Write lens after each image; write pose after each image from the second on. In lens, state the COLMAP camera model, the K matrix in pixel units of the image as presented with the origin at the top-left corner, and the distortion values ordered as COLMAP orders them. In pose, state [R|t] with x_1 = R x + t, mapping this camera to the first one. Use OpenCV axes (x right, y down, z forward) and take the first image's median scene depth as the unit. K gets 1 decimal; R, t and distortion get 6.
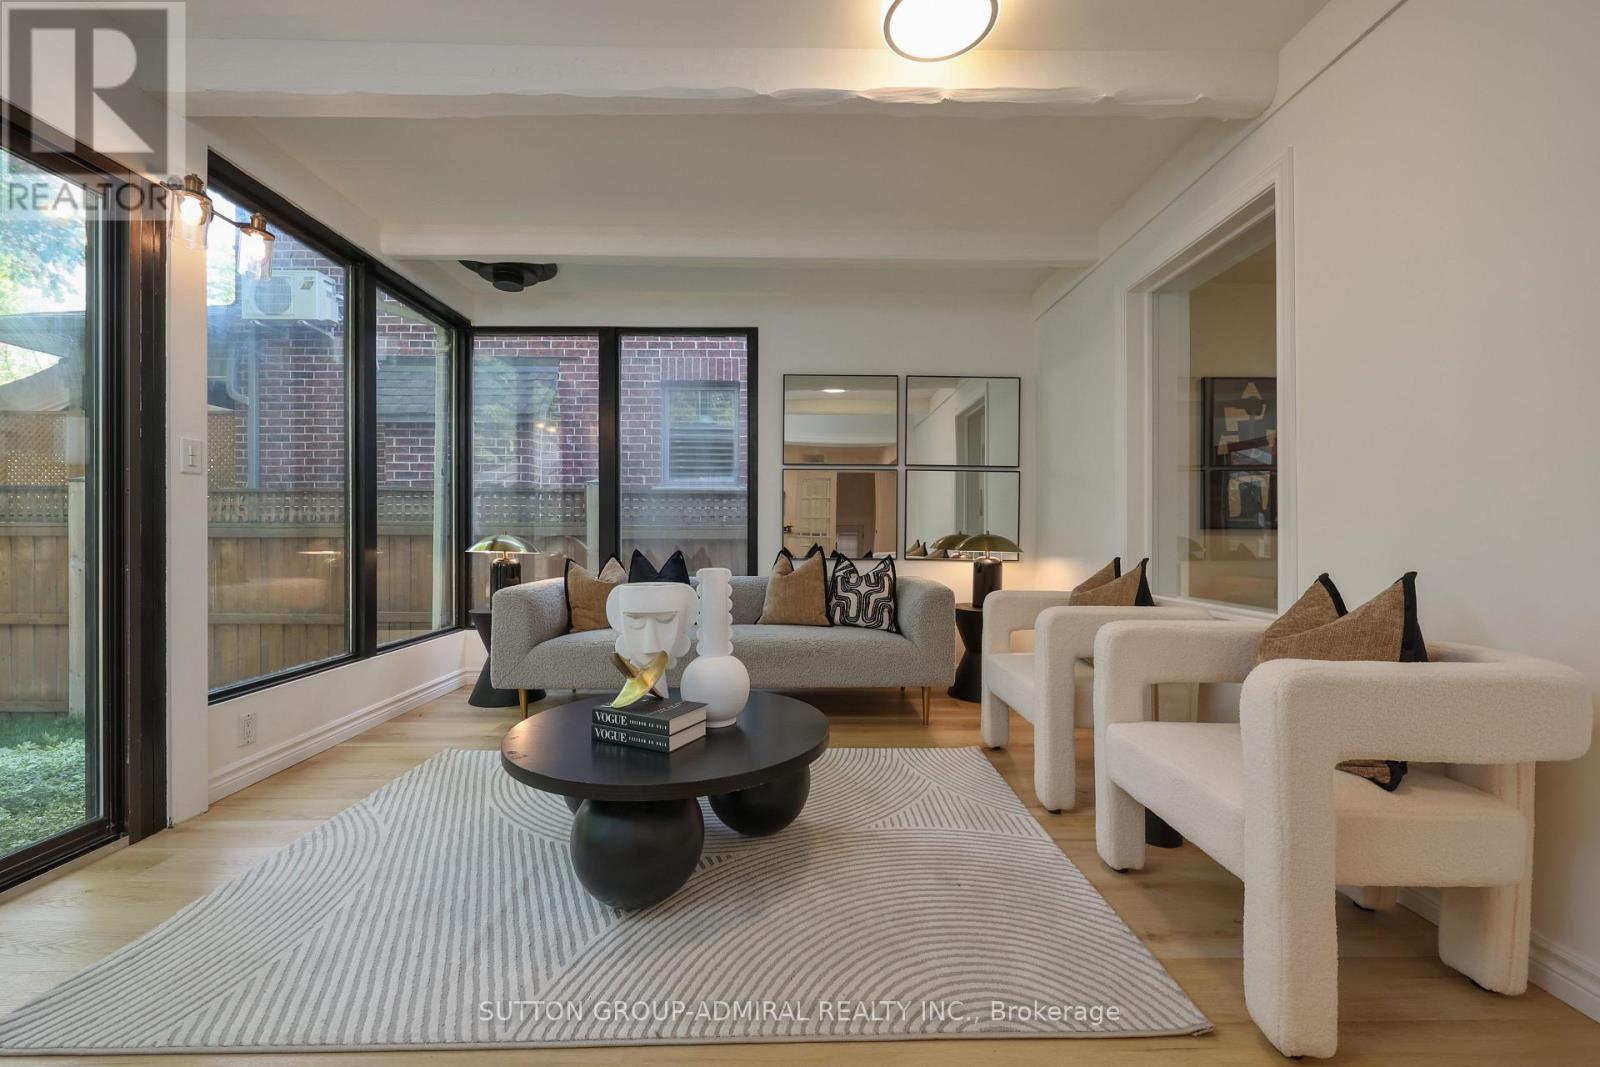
lens RADIAL K [[632.8, 0, 800.0], [0, 632.8, 533.5], [0, 0, 1]] dist [-0.002387, 0.000063]
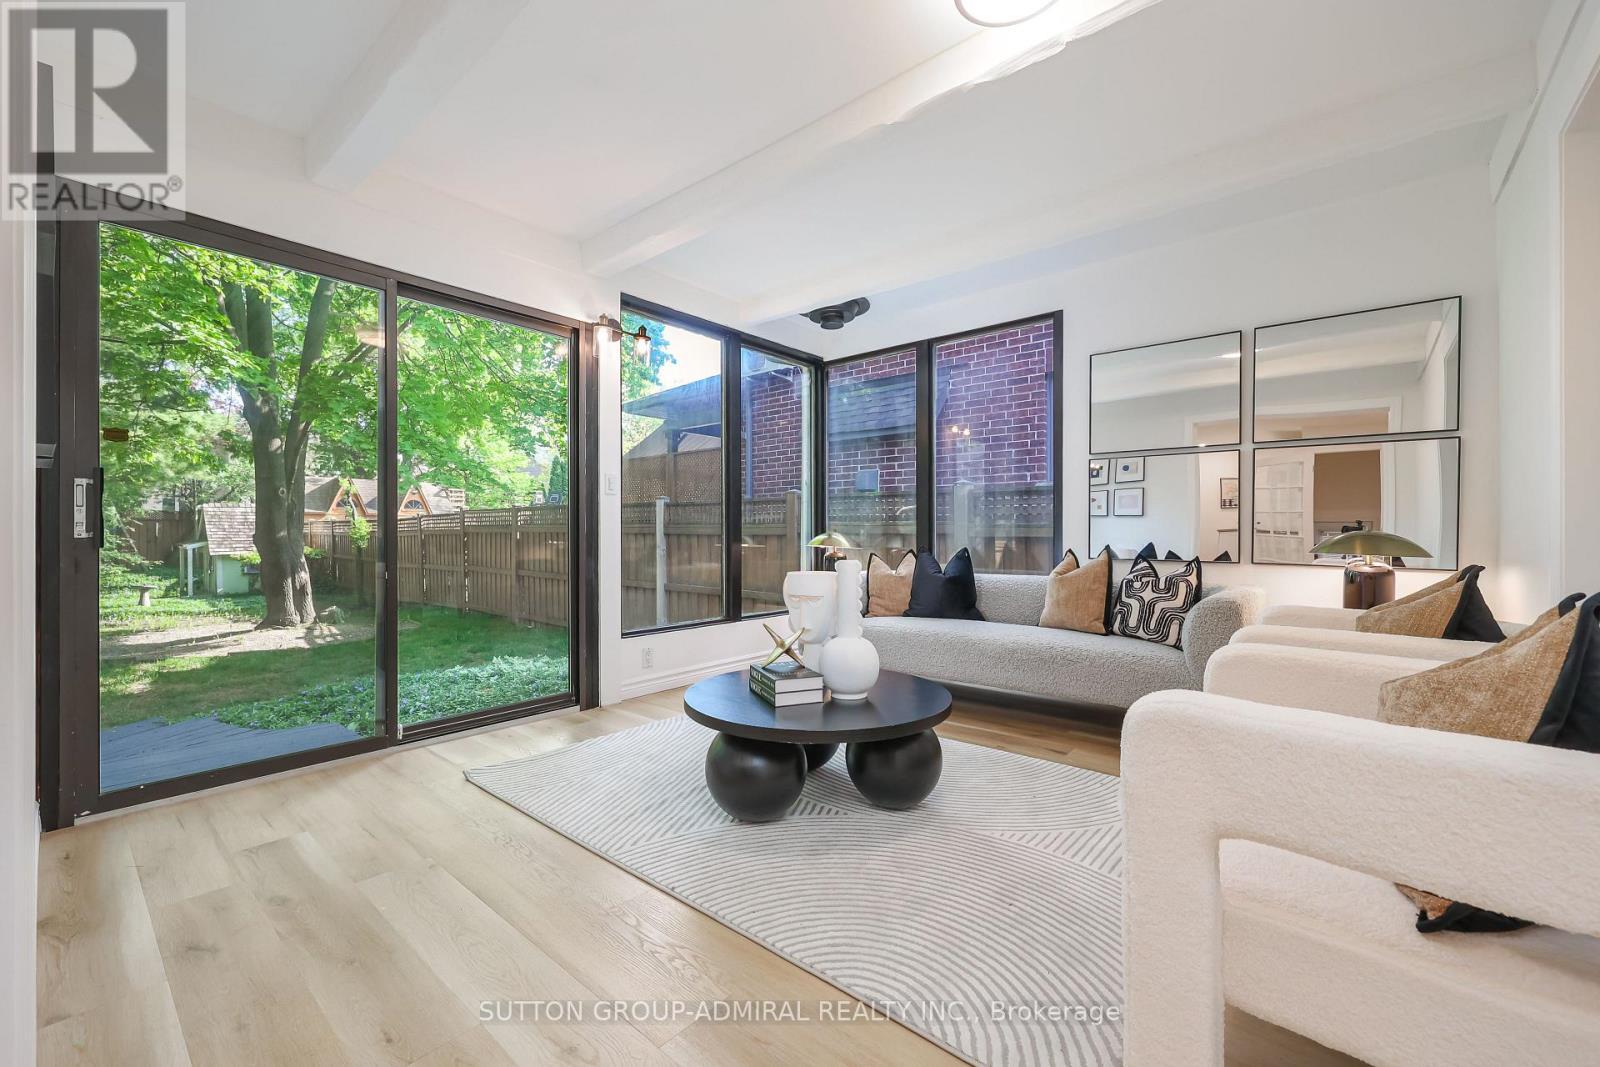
lens RADIAL K [[641.8, 0, 800.0], [0, 641.8, 533.5], [0, 0, 1]] dist [-0.000179, 0.000094]
pose [[0.755779, 0.000471, -0.654827, 0.314759], [0.000576, 0.999999, 0.001384, 0.002840], [0.654826, -0.001424, 0.755778, 0.039192]]
